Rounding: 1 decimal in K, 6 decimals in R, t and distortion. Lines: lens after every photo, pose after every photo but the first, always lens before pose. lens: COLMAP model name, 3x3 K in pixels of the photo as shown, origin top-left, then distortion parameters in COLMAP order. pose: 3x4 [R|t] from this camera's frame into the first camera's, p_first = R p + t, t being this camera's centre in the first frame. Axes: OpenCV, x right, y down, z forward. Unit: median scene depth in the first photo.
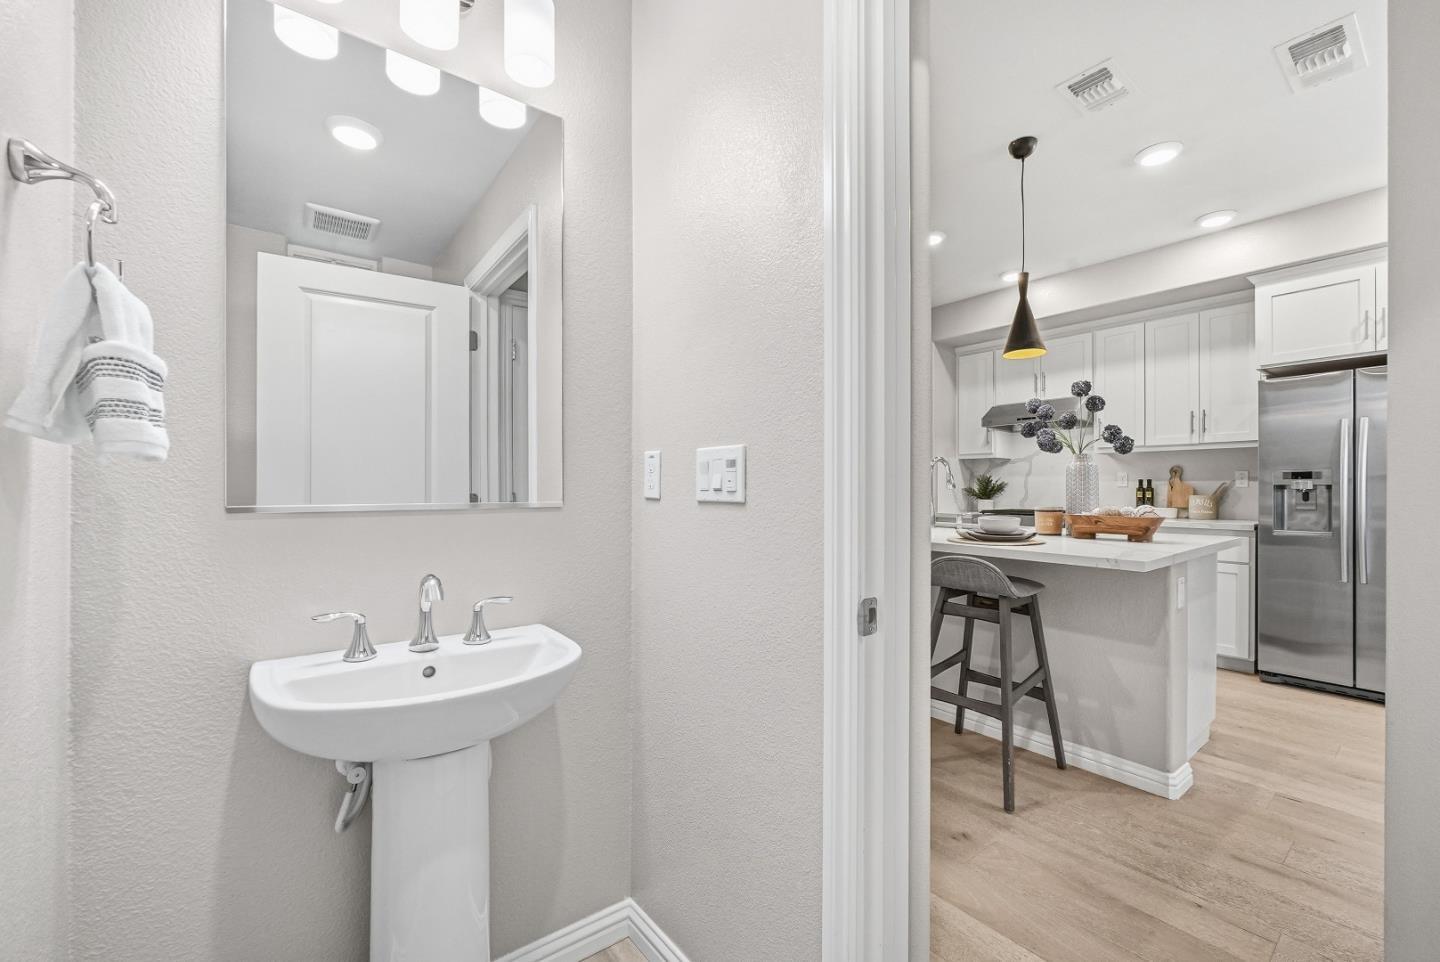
lens RADIAL K [[576.8, 0, 735.0], [0, 576.8, 483.6], [0, 0, 1]] dist [-0.001653, -0.000038]
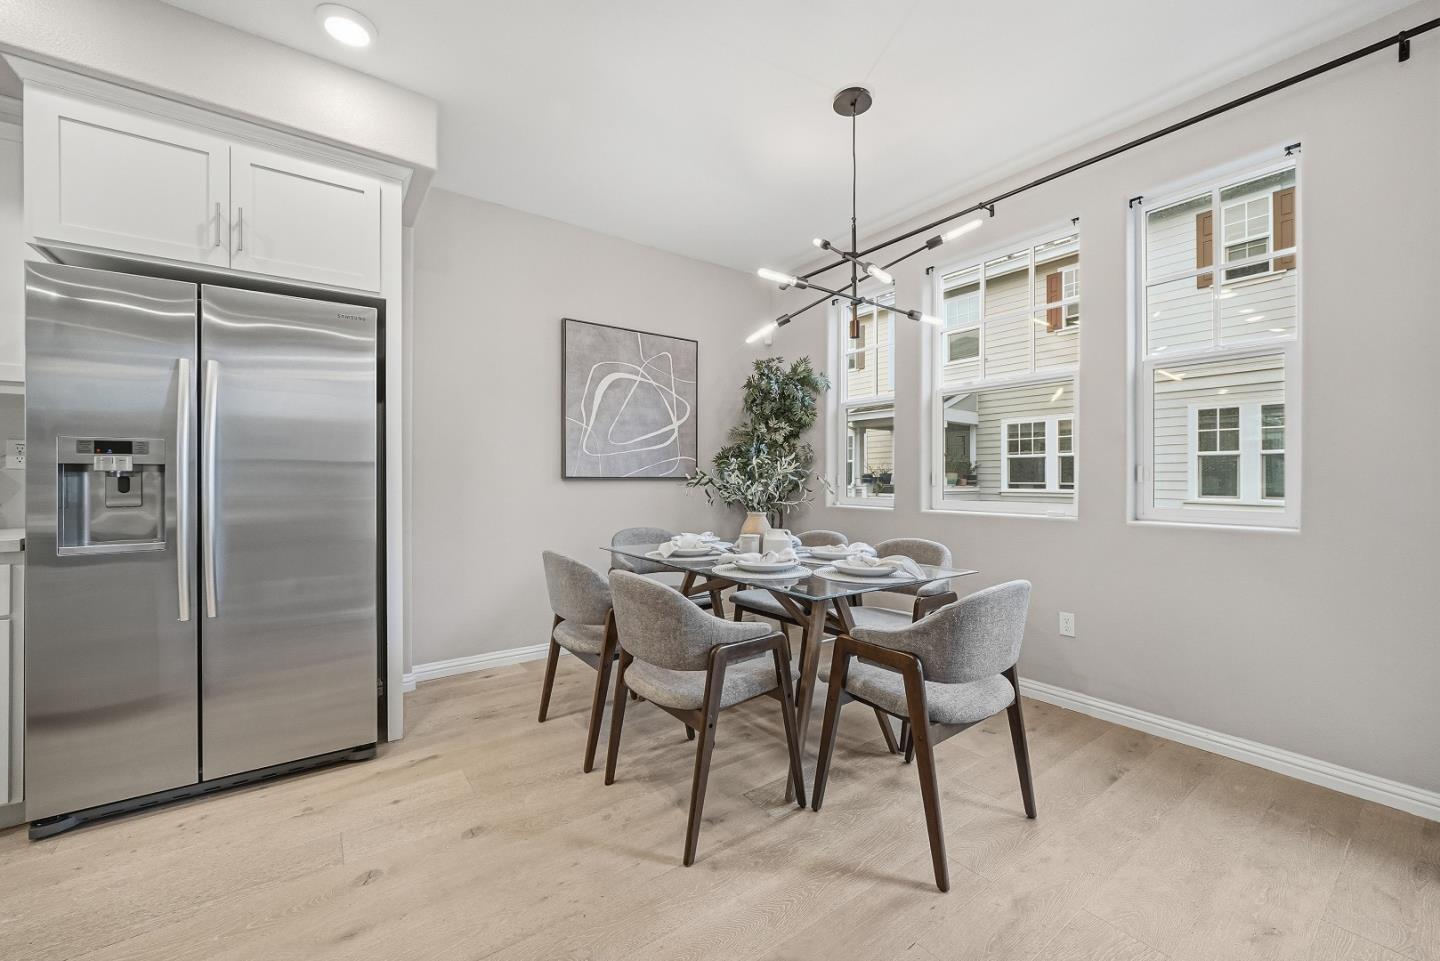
lens RADIAL K [[576.8, 0, 735.0], [0, 576.8, 483.1], [0, 0, 1]] dist [-0.001653, -0.000038]
pose [[0.027779, -0.017455, 0.999462, 0.425711], [-0.014422, 0.999736, 0.017861, 0.002147], [-0.999510, -0.014911, 0.027520, 0.364102]]
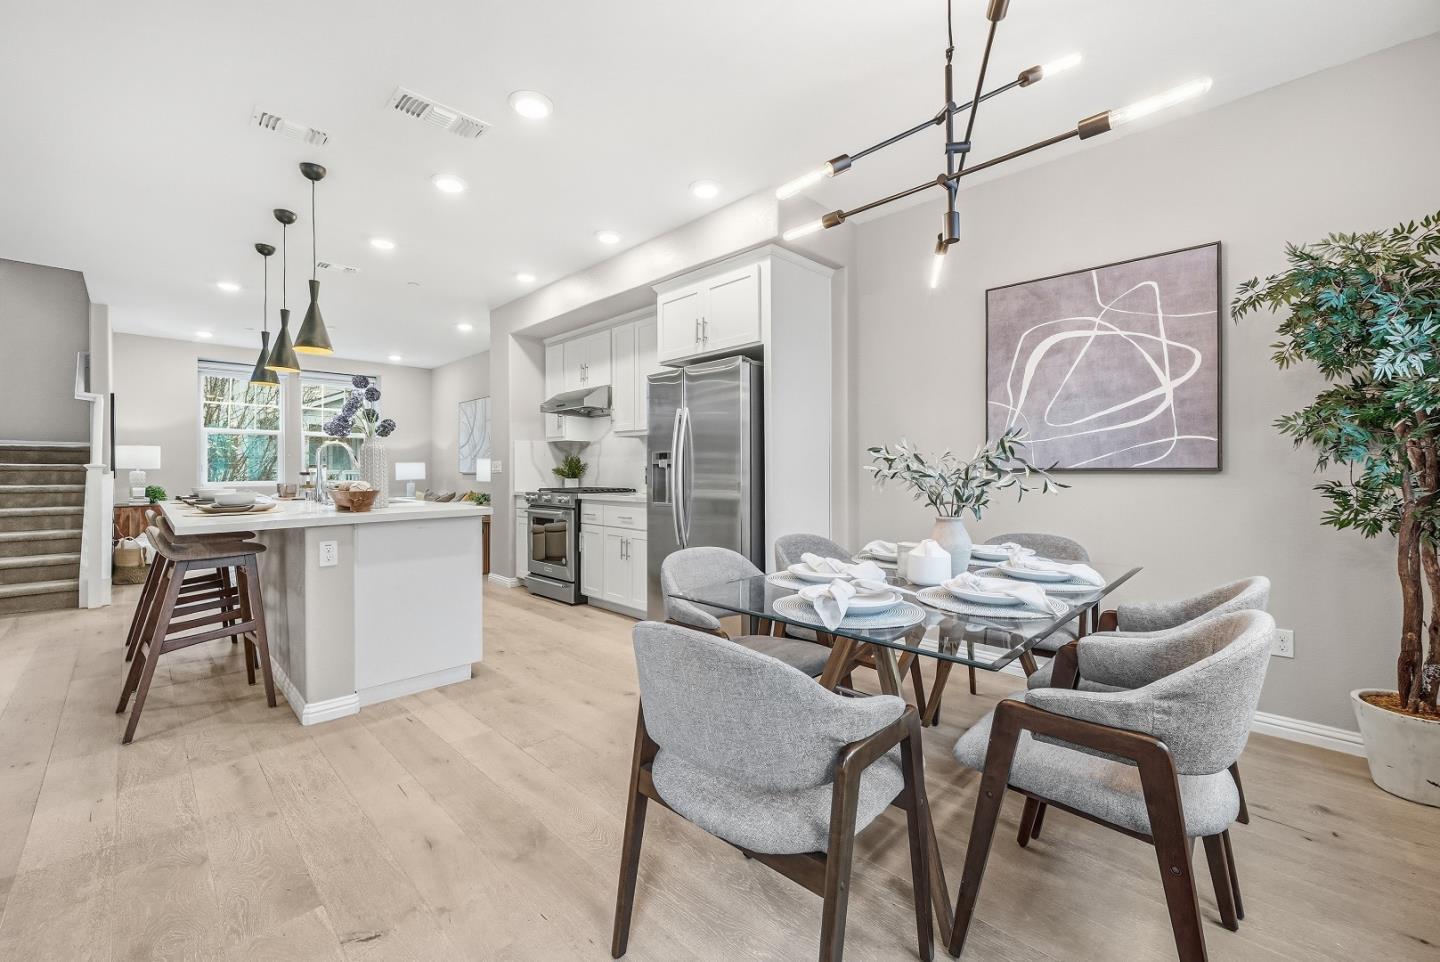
lens RADIAL K [[571.0, 0, 677.4], [0, 571.0, 471.5], [0, 0, 1]] dist [0.001961, 0.000346]
pose [[0.994221, -0.008004, 0.107058, 0.879622], [0.006799, 0.999909, 0.011610, 0.004140], [-0.107141, -0.010815, 0.994185, -0.169119]]
